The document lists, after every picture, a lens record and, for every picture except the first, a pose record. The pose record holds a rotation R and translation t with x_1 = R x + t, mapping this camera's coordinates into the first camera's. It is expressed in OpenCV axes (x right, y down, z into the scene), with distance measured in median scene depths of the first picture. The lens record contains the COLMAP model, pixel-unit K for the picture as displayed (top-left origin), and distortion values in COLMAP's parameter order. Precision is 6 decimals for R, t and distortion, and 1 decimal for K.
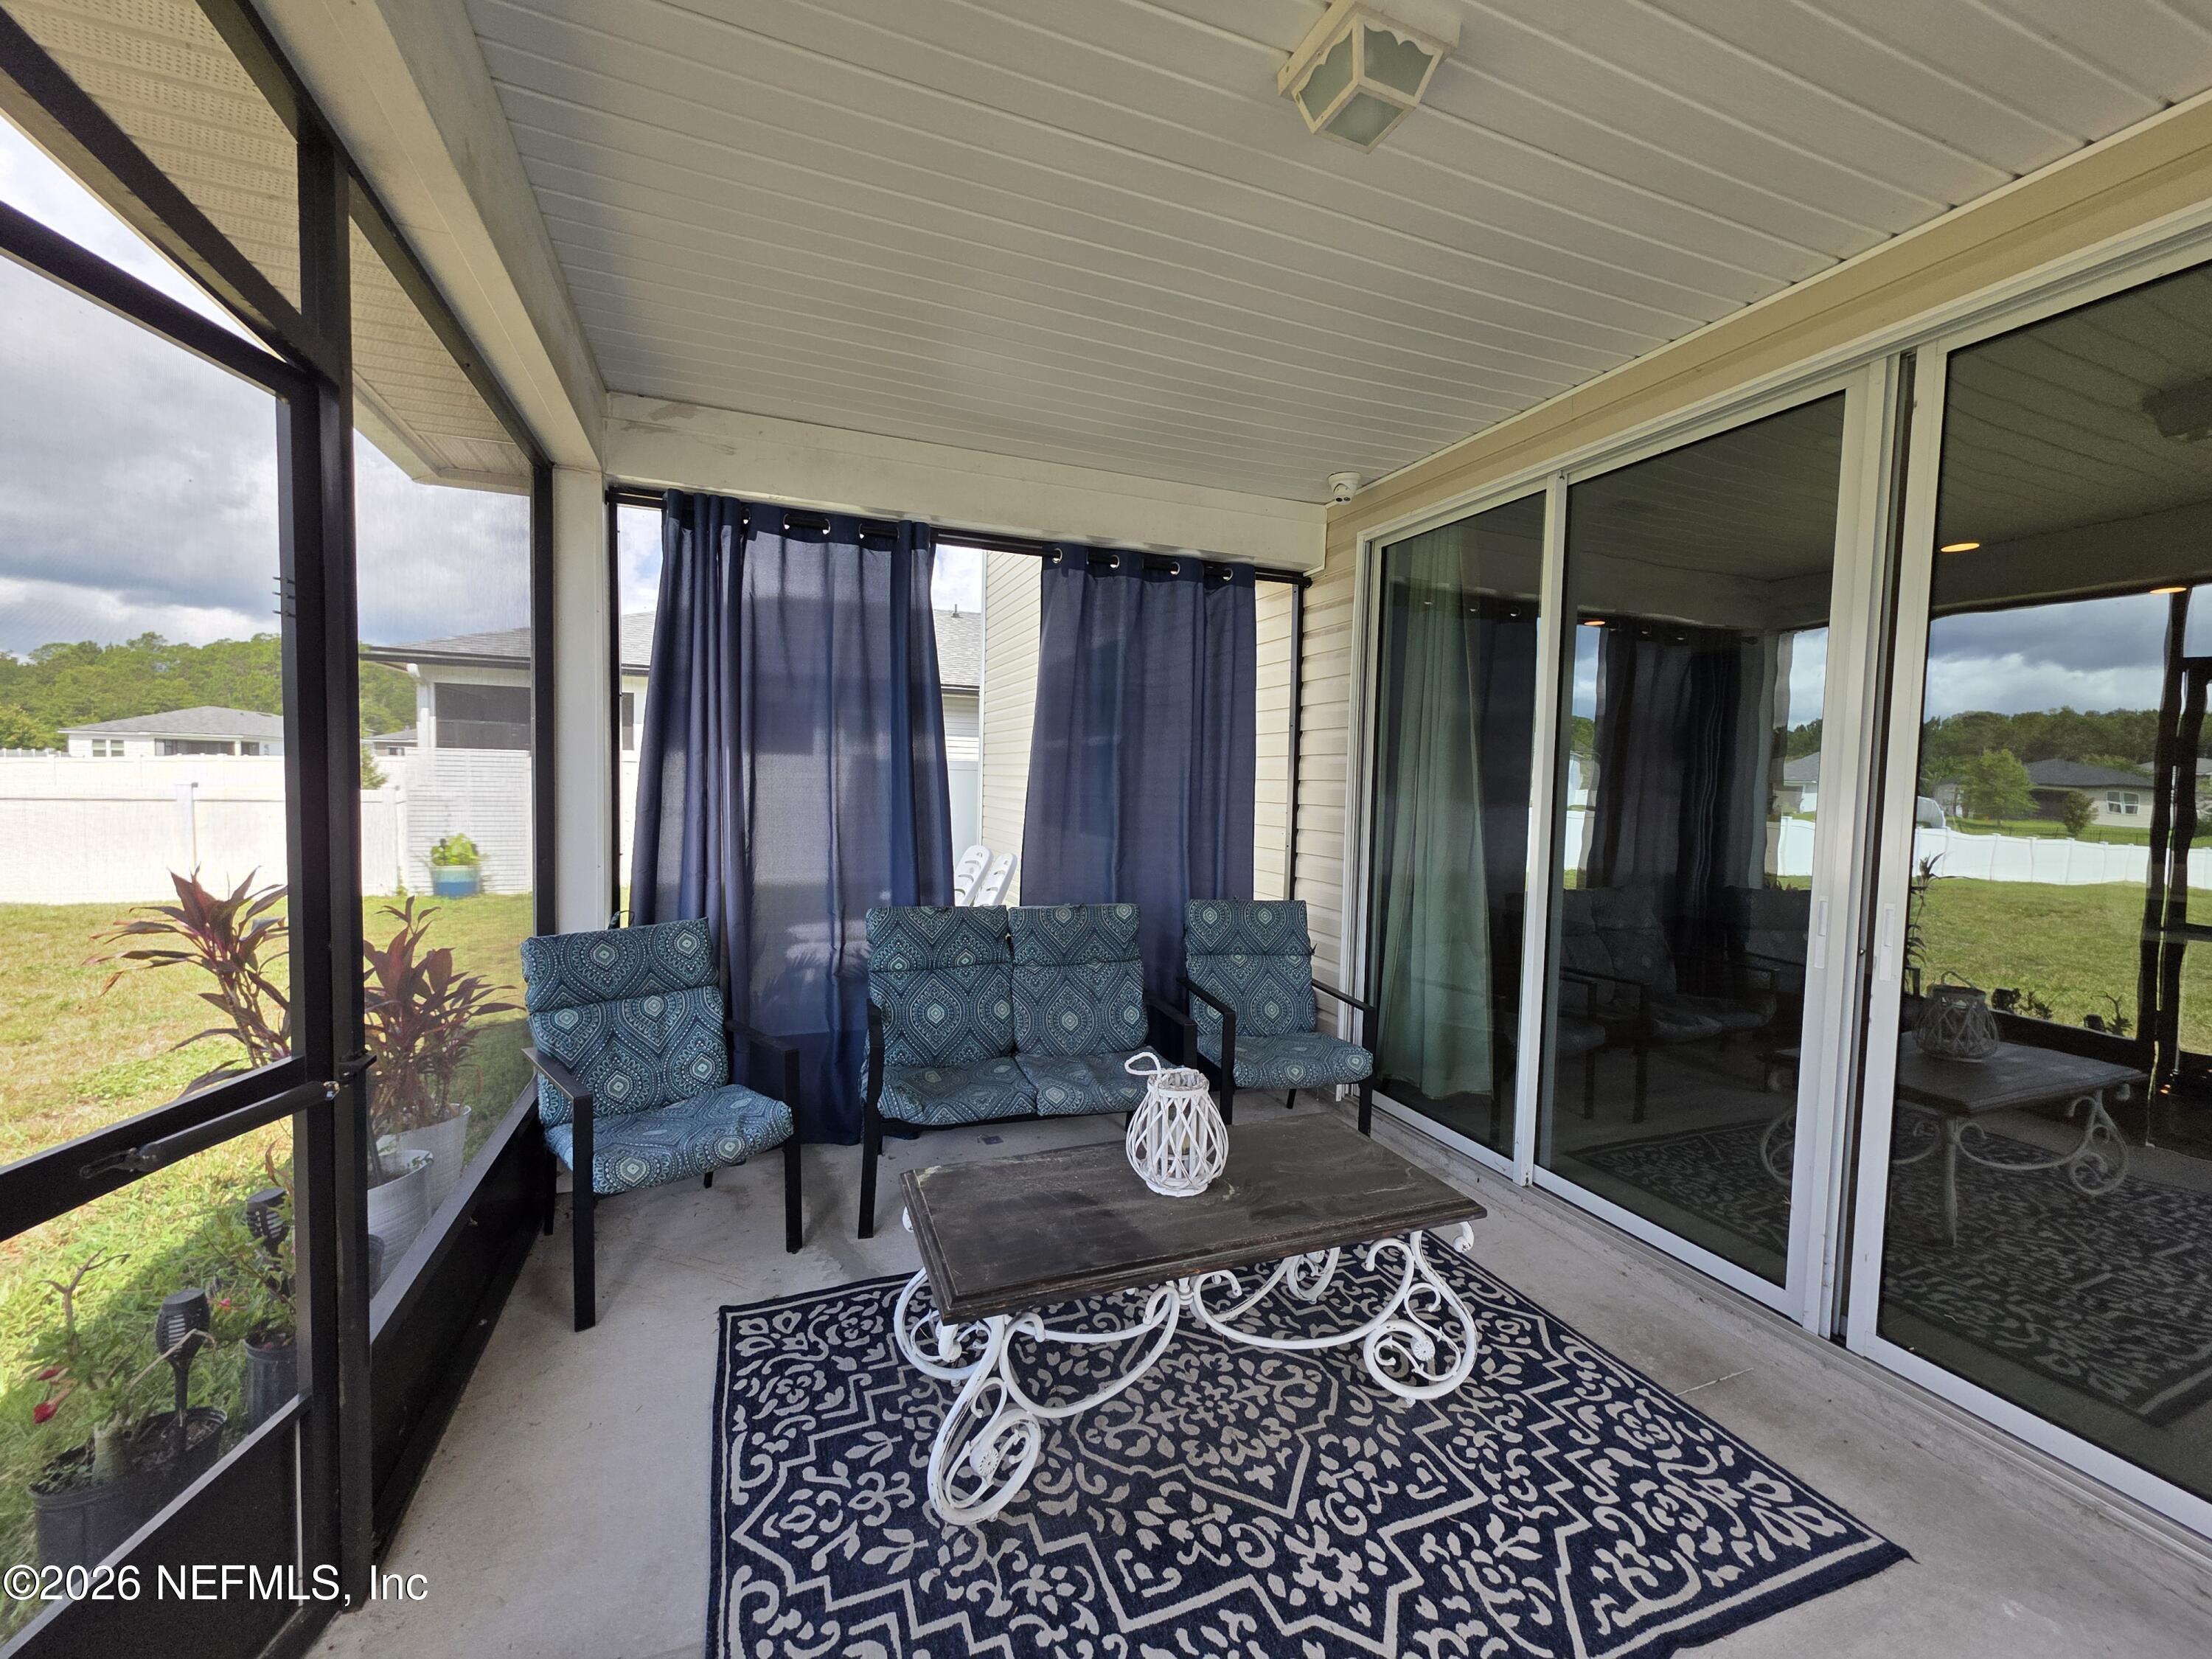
lens RADIAL K [[885.8, 0, 1097.3], [0, 885.8, 829.6], [0, 0, 1]] dist [-0.000901, 0.002578]
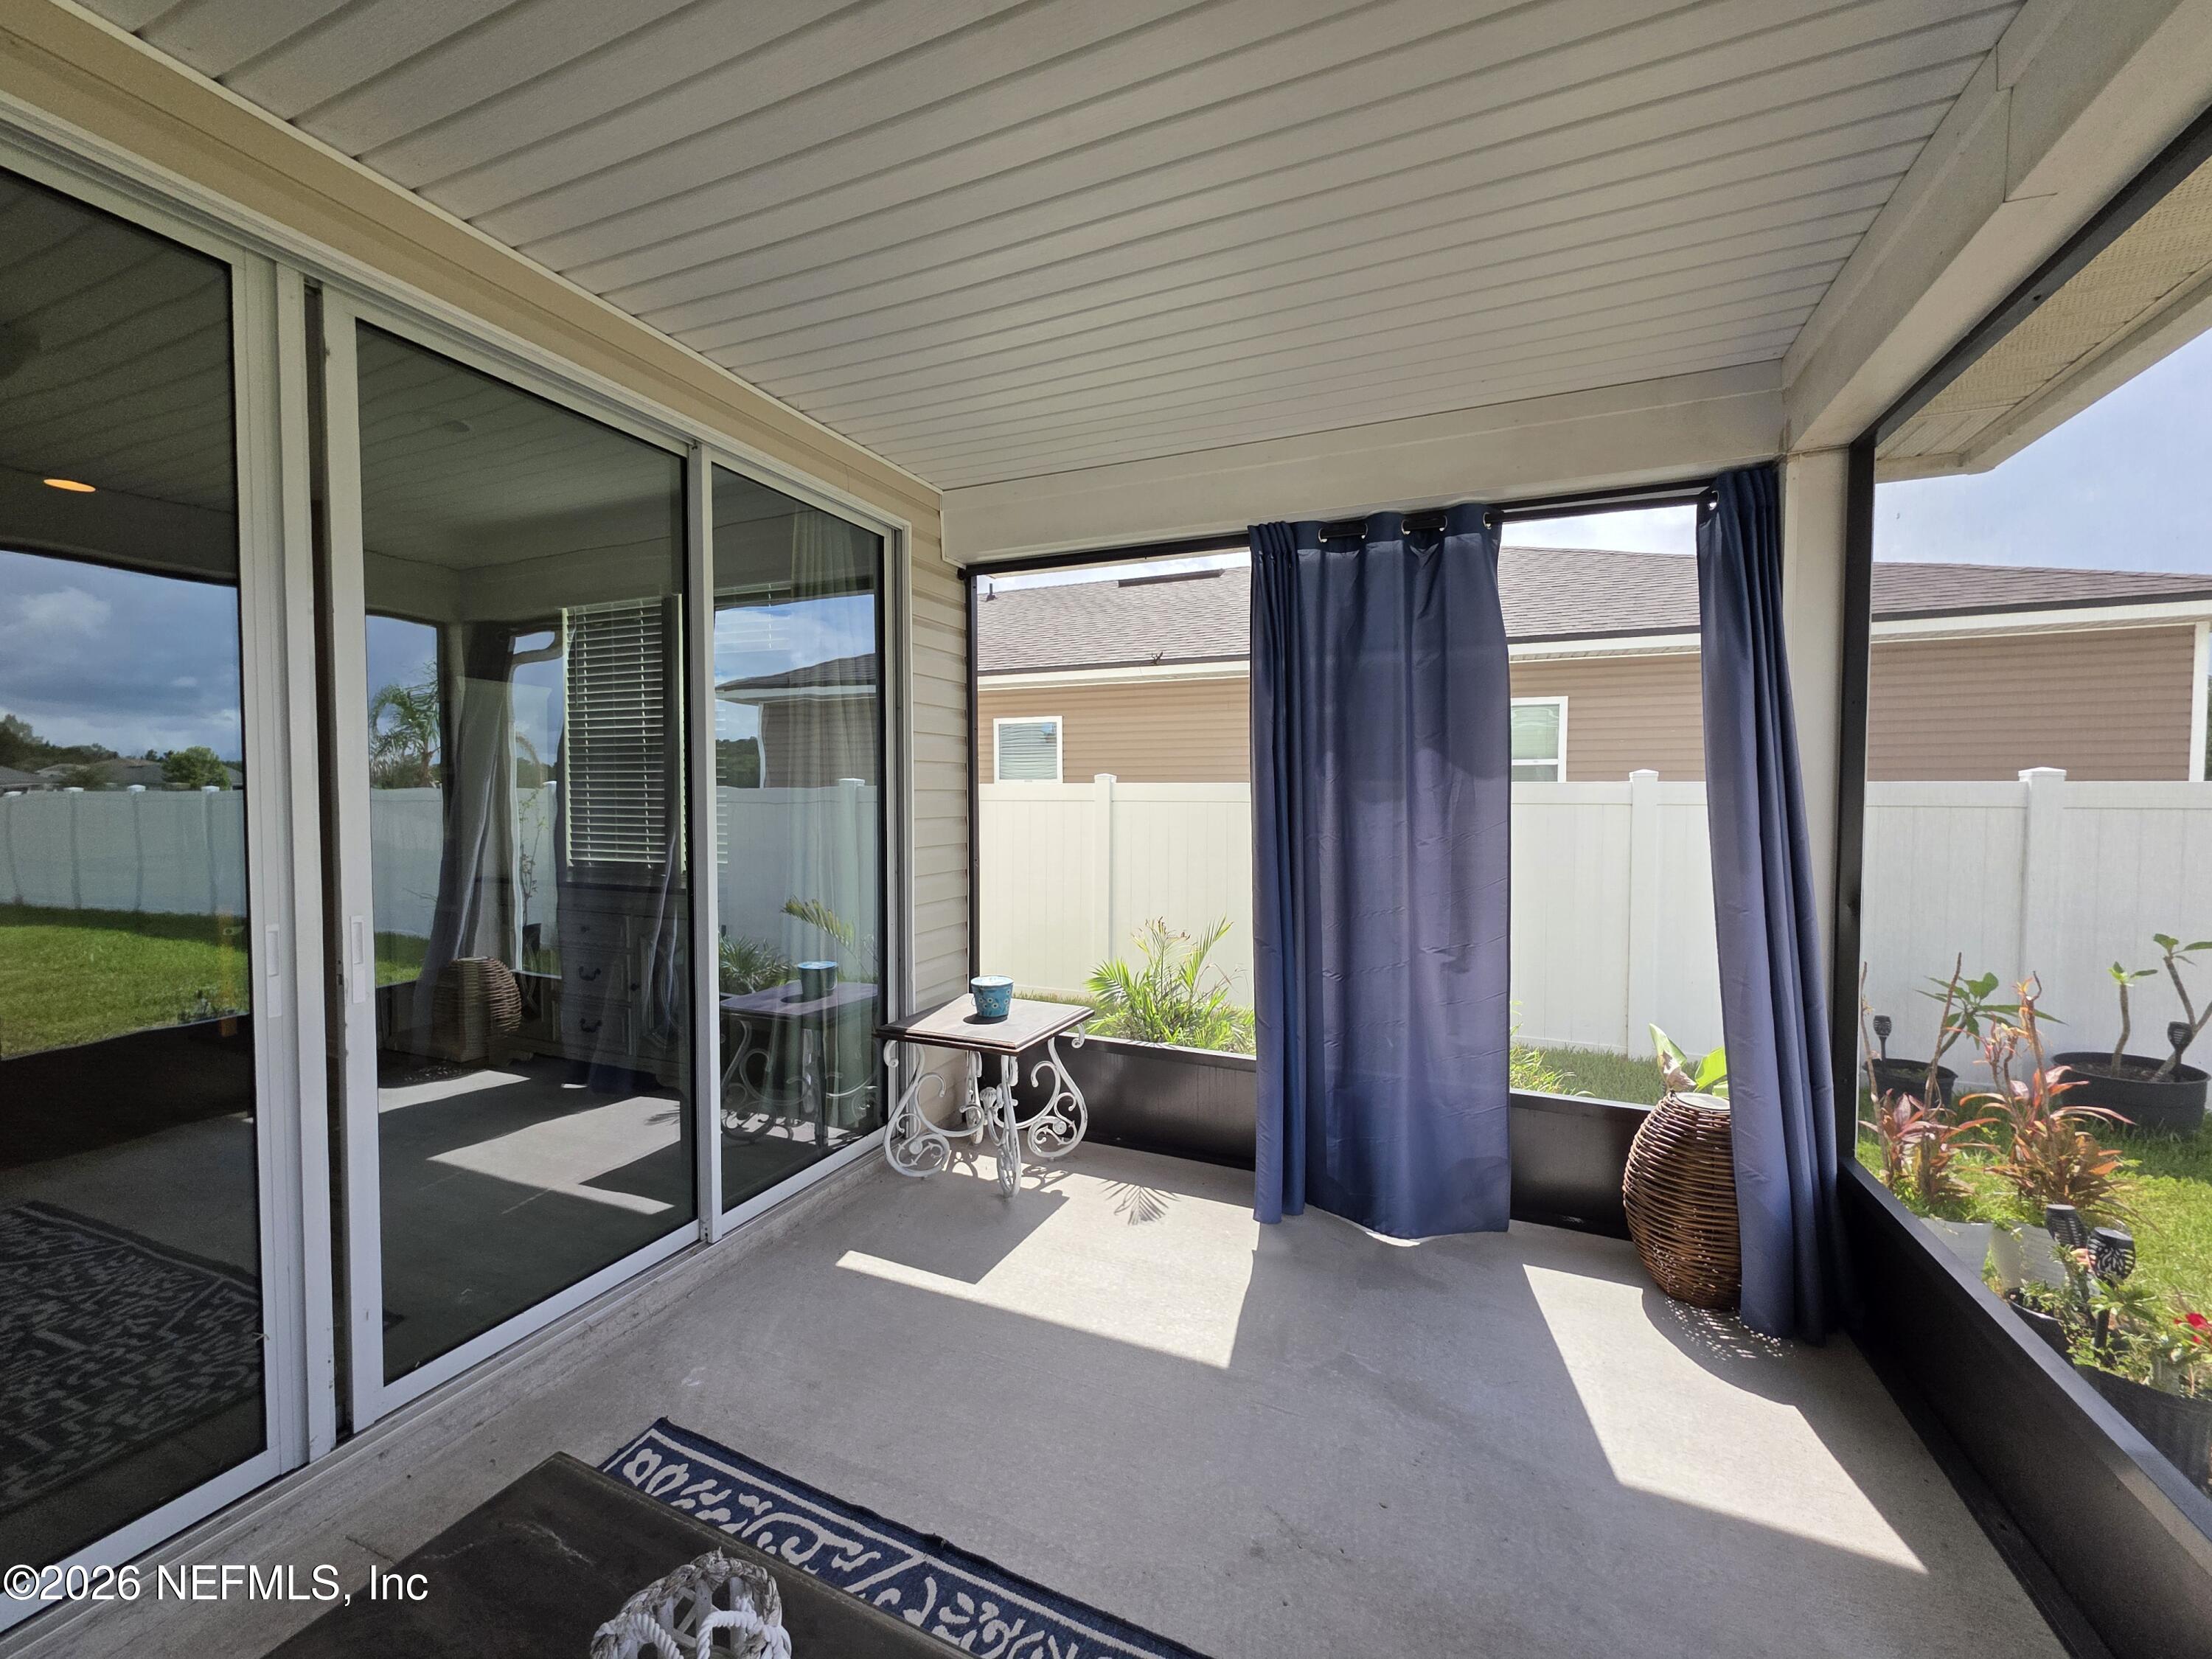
lens RADIAL K [[885.8, 0, 1101.6], [0, 885.8, 819.7], [0, 0, 1]] dist [-0.000901, 0.002578]
pose [[-0.714134, -0.037673, 0.698995, -0.317357], [0.023391, 0.996709, 0.077617, -0.074270], [-0.699618, 0.071780, -0.710902, 1.330253]]
